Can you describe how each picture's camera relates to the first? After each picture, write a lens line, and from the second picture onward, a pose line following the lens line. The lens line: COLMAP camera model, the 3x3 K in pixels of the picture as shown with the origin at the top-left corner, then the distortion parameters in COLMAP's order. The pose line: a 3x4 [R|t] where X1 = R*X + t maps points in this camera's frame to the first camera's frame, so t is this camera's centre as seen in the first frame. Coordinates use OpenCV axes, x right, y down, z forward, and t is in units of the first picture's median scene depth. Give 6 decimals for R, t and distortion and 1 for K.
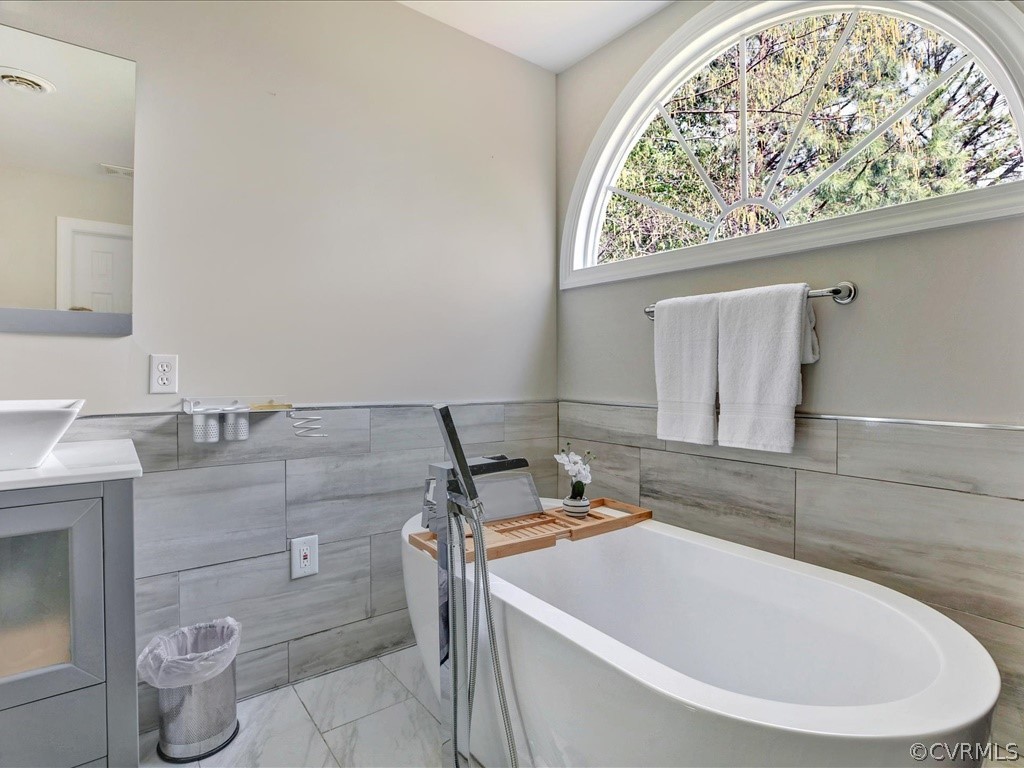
lens RADIAL K [[544.2, 0, 511.6], [0, 544.2, 380.6], [0, 0, 1]] dist [0.002389, -0.002896]
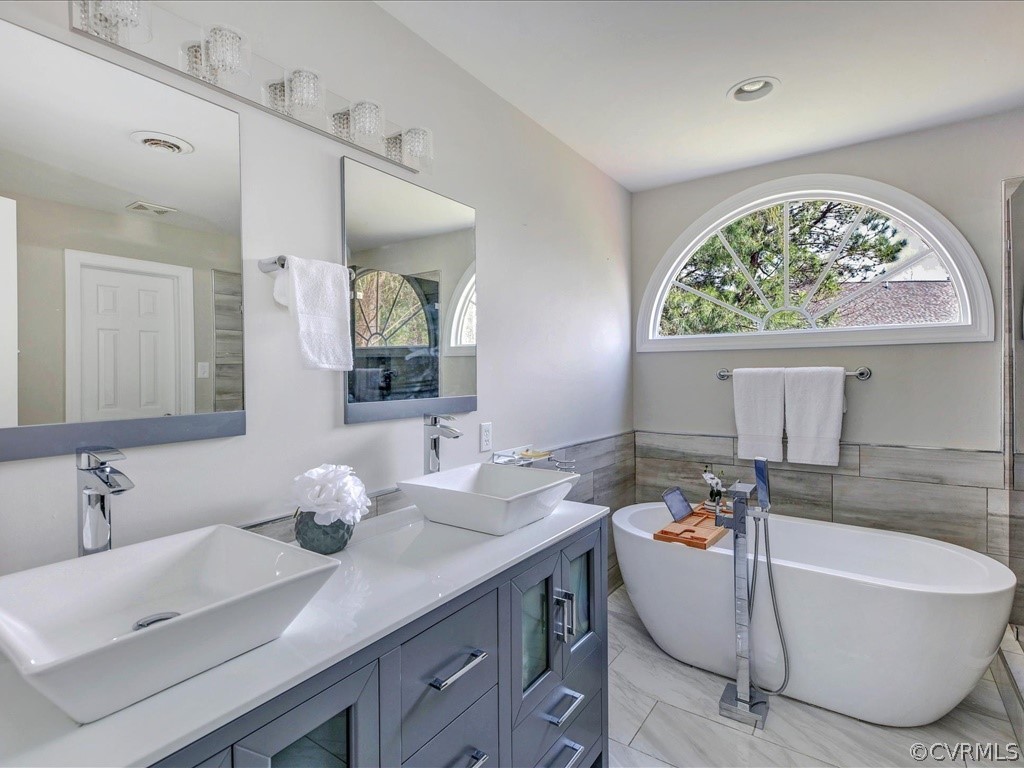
lens RADIAL K [[503.9, 0, 512.4], [0, 503.9, 381.0], [0, 0, 1]] dist [0.035415, -0.000166]
pose [[0.949487, -0.014266, 0.313481, -0.903140], [0.016505, 0.999854, -0.004489, -0.134834], [-0.313371, 0.009436, 0.949584, -0.205875]]
